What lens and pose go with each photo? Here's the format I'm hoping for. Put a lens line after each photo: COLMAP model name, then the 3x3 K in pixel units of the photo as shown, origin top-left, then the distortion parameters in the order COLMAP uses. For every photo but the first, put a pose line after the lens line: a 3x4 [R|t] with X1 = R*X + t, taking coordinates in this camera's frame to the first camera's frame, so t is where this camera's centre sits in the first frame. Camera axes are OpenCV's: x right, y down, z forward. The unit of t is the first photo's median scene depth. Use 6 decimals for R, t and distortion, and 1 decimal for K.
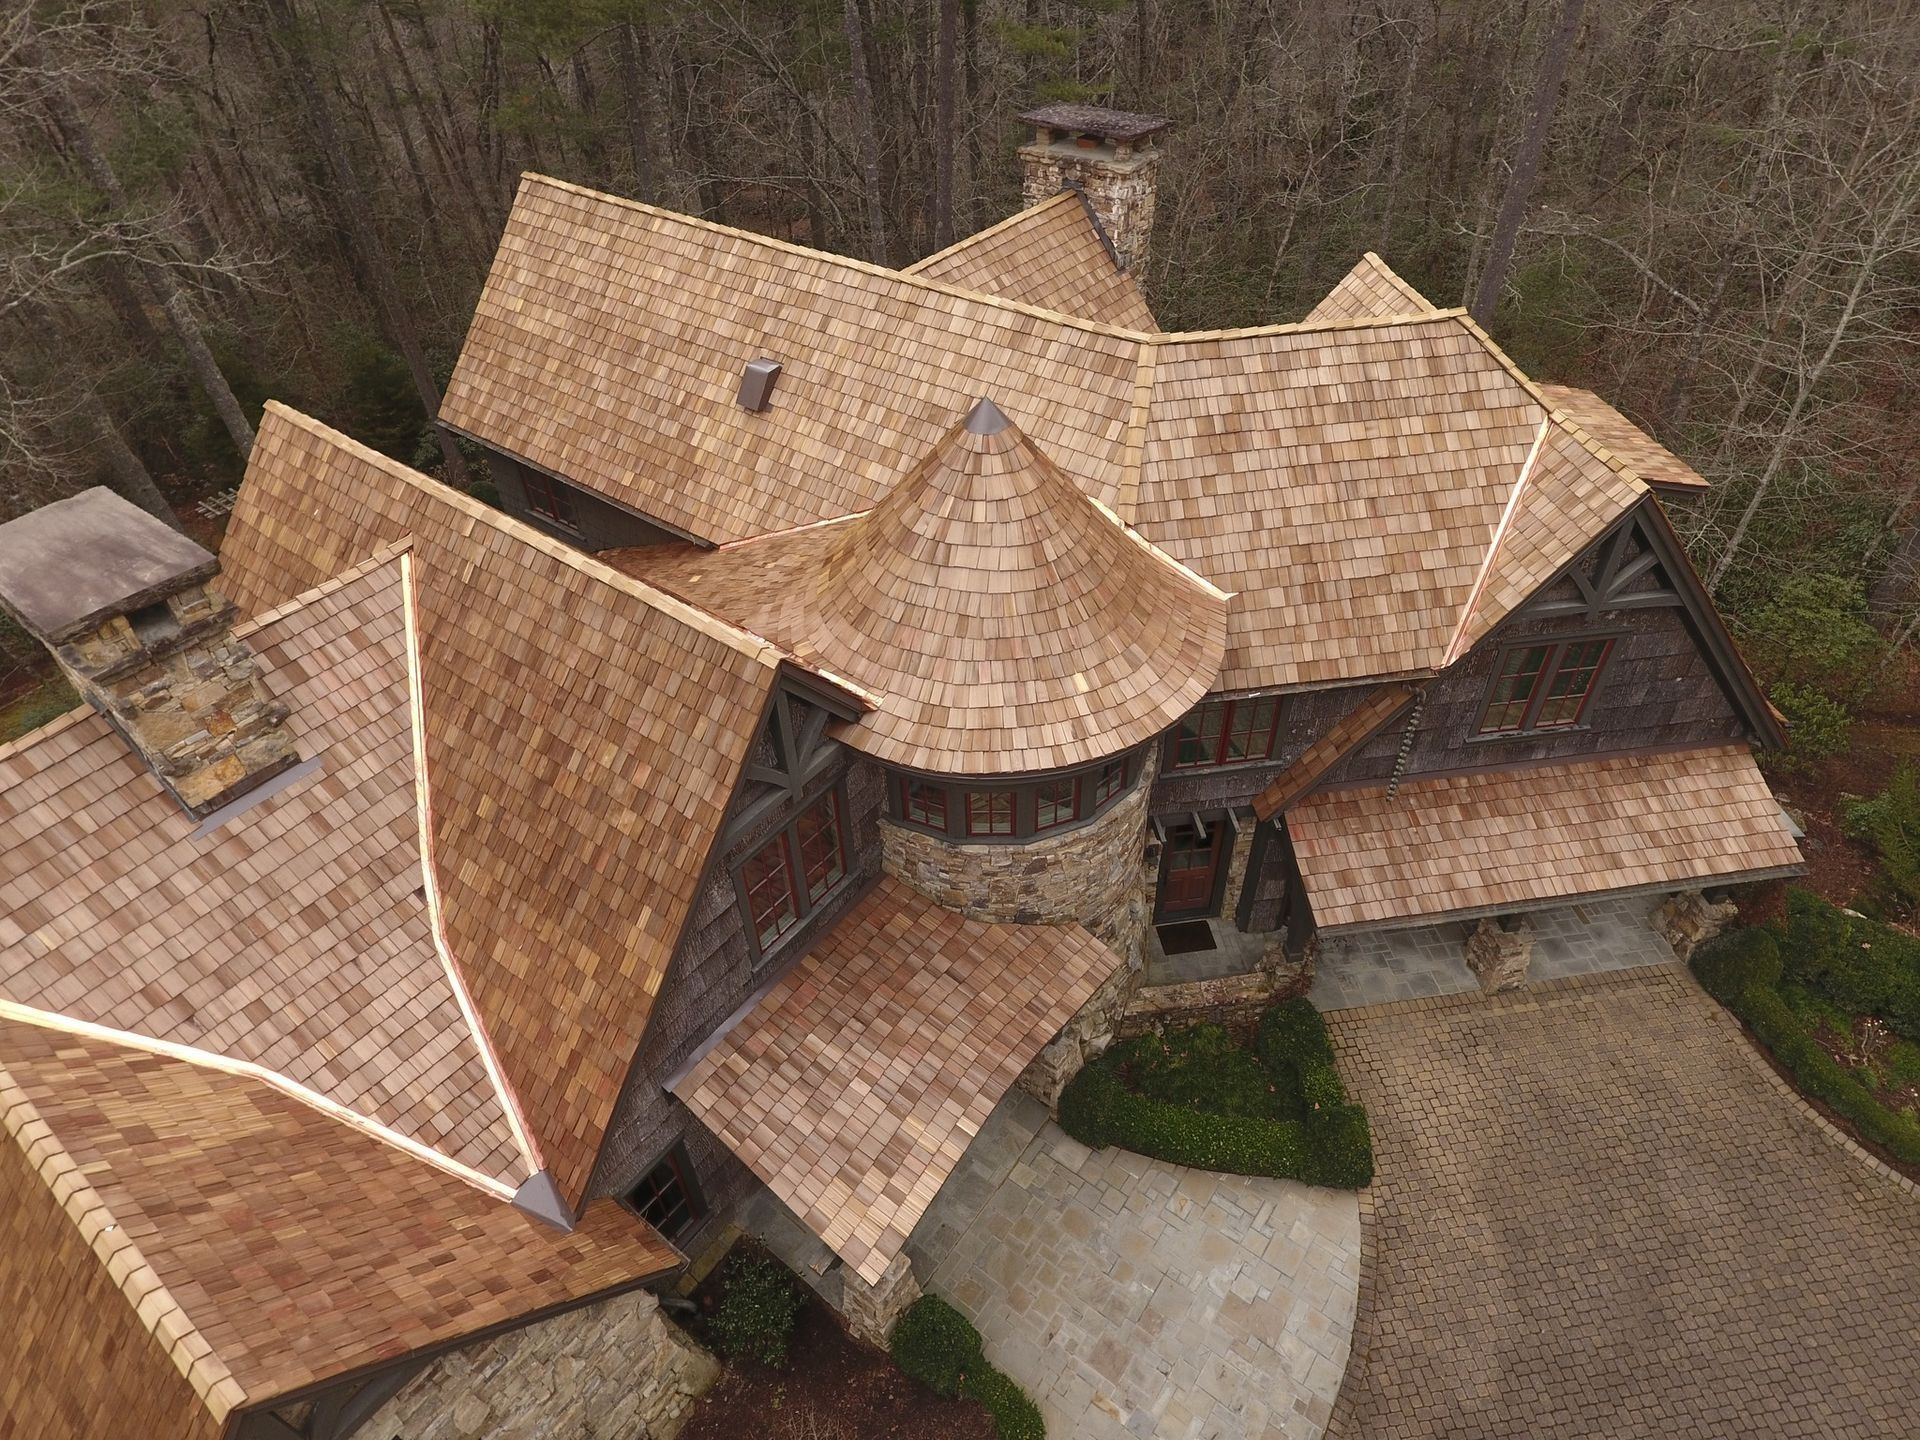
lens RADIAL K [[1125.1, 0, 960.0], [0, 1125.1, 720.0], [0, 0, 1]] dist [-0.026208, 0.004878]
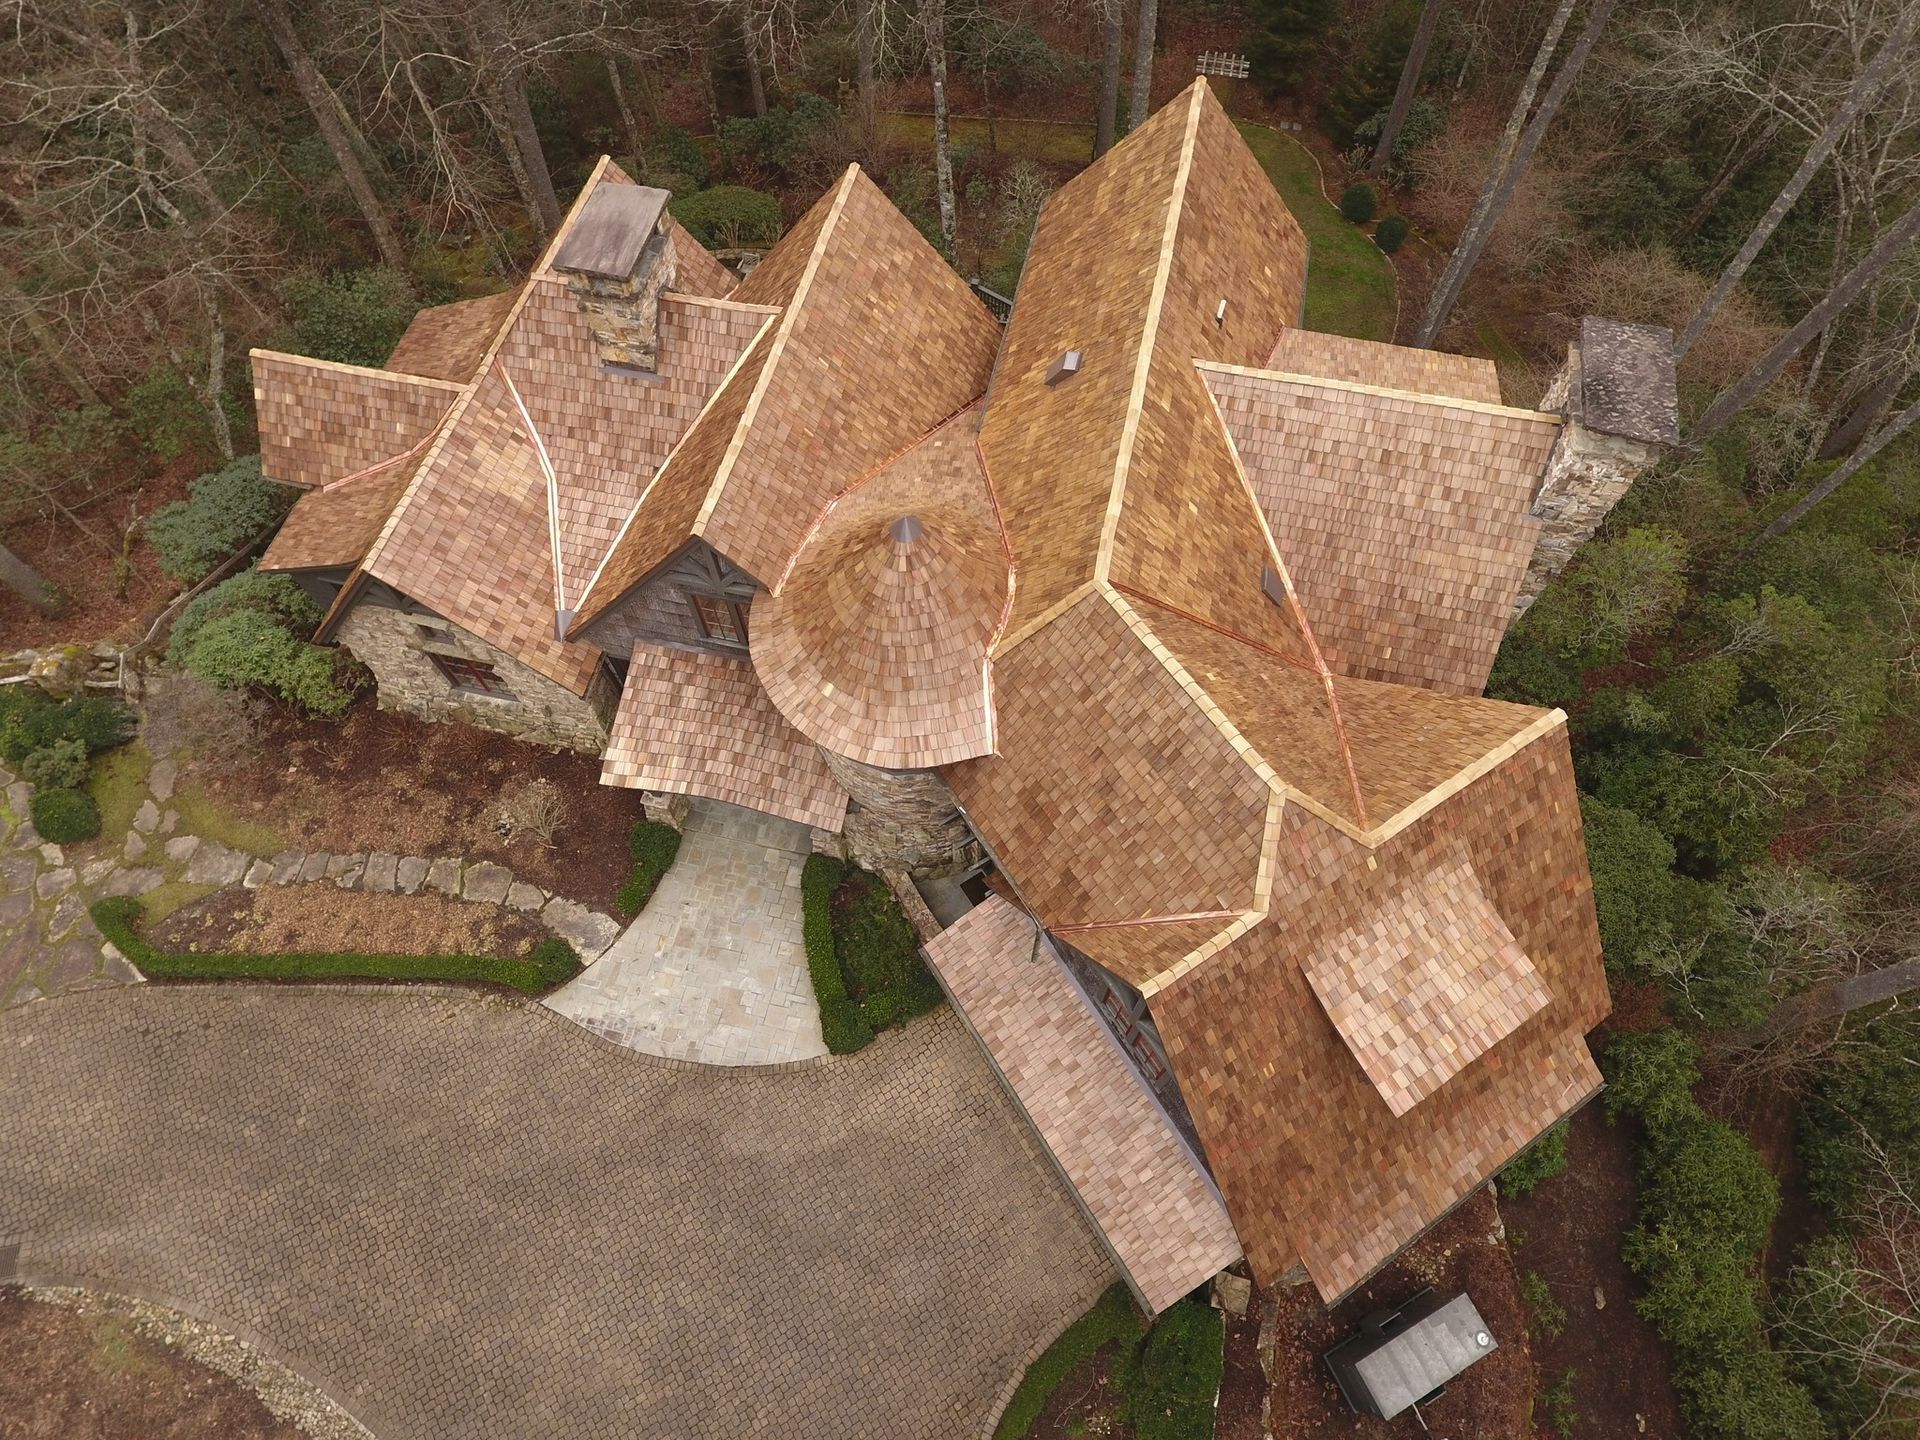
lens RADIAL K [[1125.1, 0, 960.0], [0, 1125.1, 720.0], [0, 0, 1]] dist [-0.026208, 0.004878]
pose [[0.406808, 0.815610, -0.411447, 0.753432], [-0.598796, 0.578224, 0.554167, -0.857913], [0.689892, 0.020933, 0.723610, 0.015615]]
